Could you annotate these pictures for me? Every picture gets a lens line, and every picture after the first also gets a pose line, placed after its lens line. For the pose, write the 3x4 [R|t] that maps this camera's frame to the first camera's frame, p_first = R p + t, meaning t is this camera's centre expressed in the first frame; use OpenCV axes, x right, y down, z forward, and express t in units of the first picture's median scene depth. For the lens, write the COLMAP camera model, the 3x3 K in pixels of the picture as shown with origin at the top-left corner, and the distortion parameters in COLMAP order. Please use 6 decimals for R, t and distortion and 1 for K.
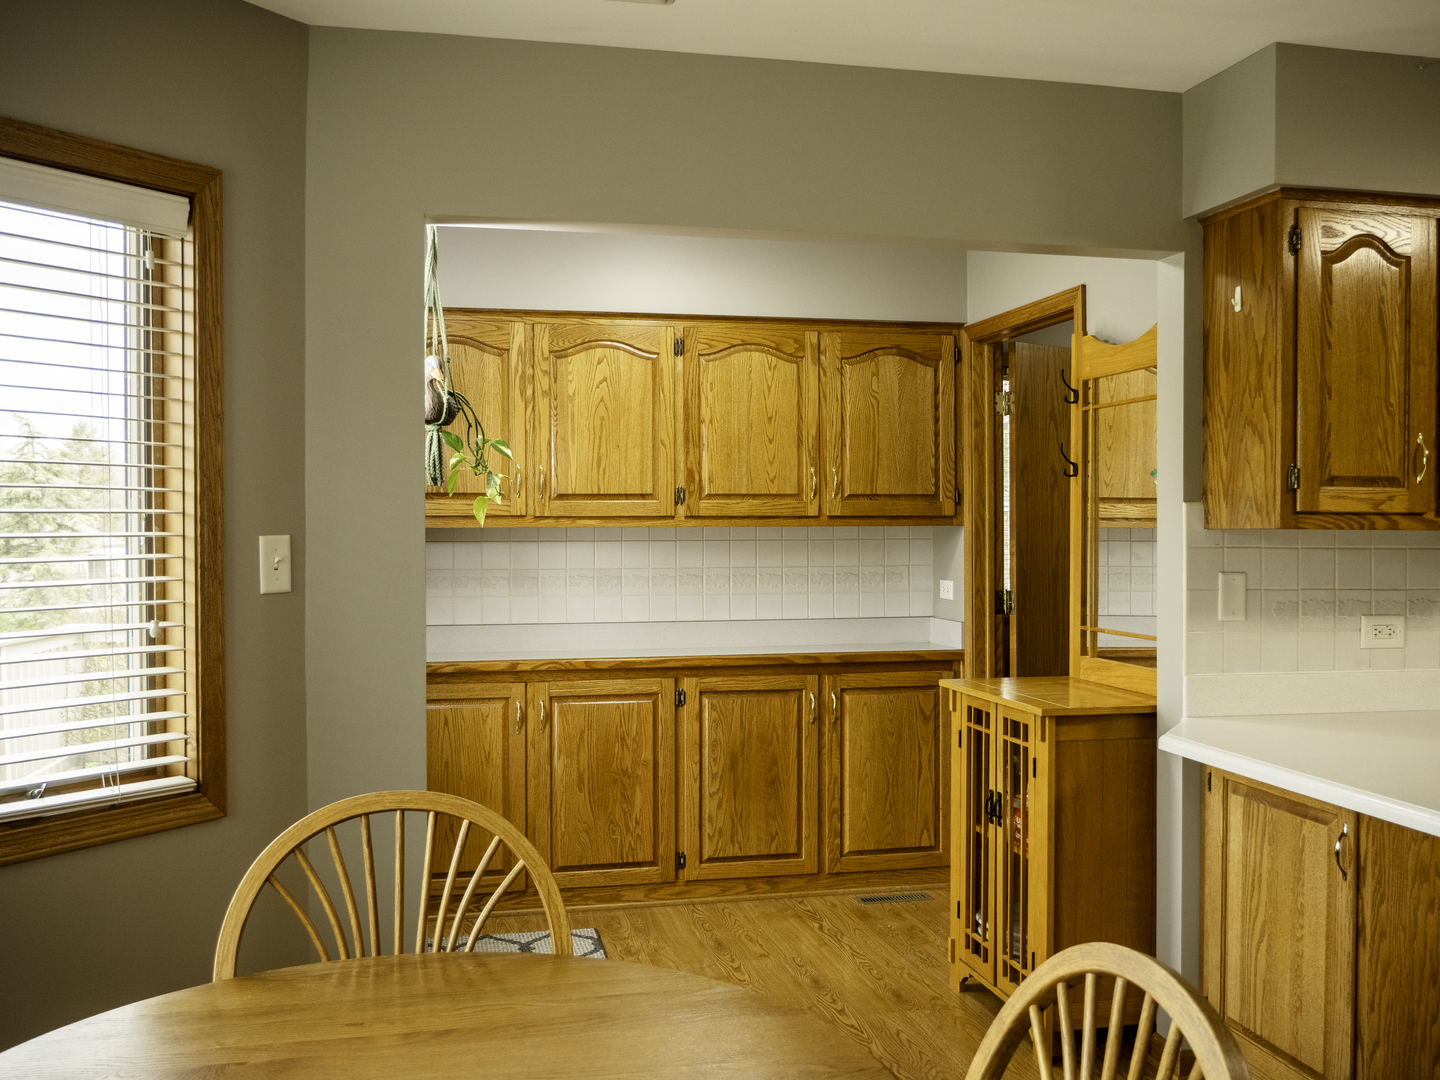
lens RADIAL K [[1336.2, 0, 719.8], [0, 1336.2, 547.1], [0, 0, 1]] dist [-0.017394, 0.000000]
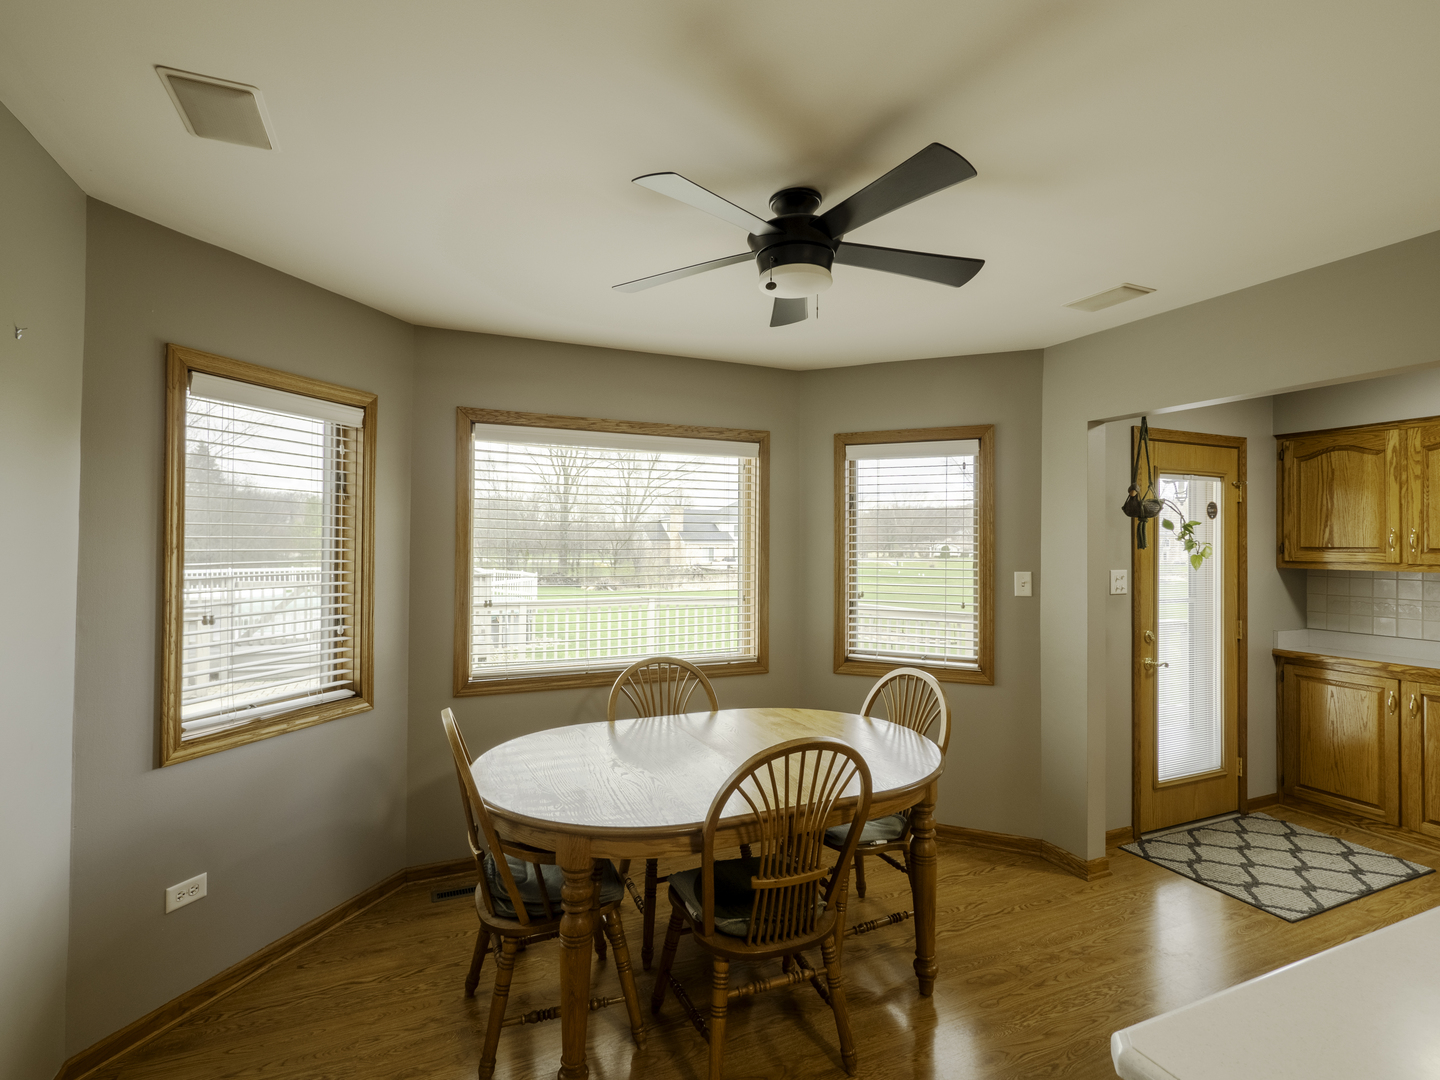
lens RADIAL K [[693.8, 0, 715.7], [0, 693.8, 532.3], [0, 0, 1]] dist [-0.003282, -0.000392]
pose [[0.195551, -0.010704, -0.980635, 0.590666], [-0.025990, 0.999533, -0.016093, -0.034473], [0.980349, 0.028634, 0.195181, 0.176901]]
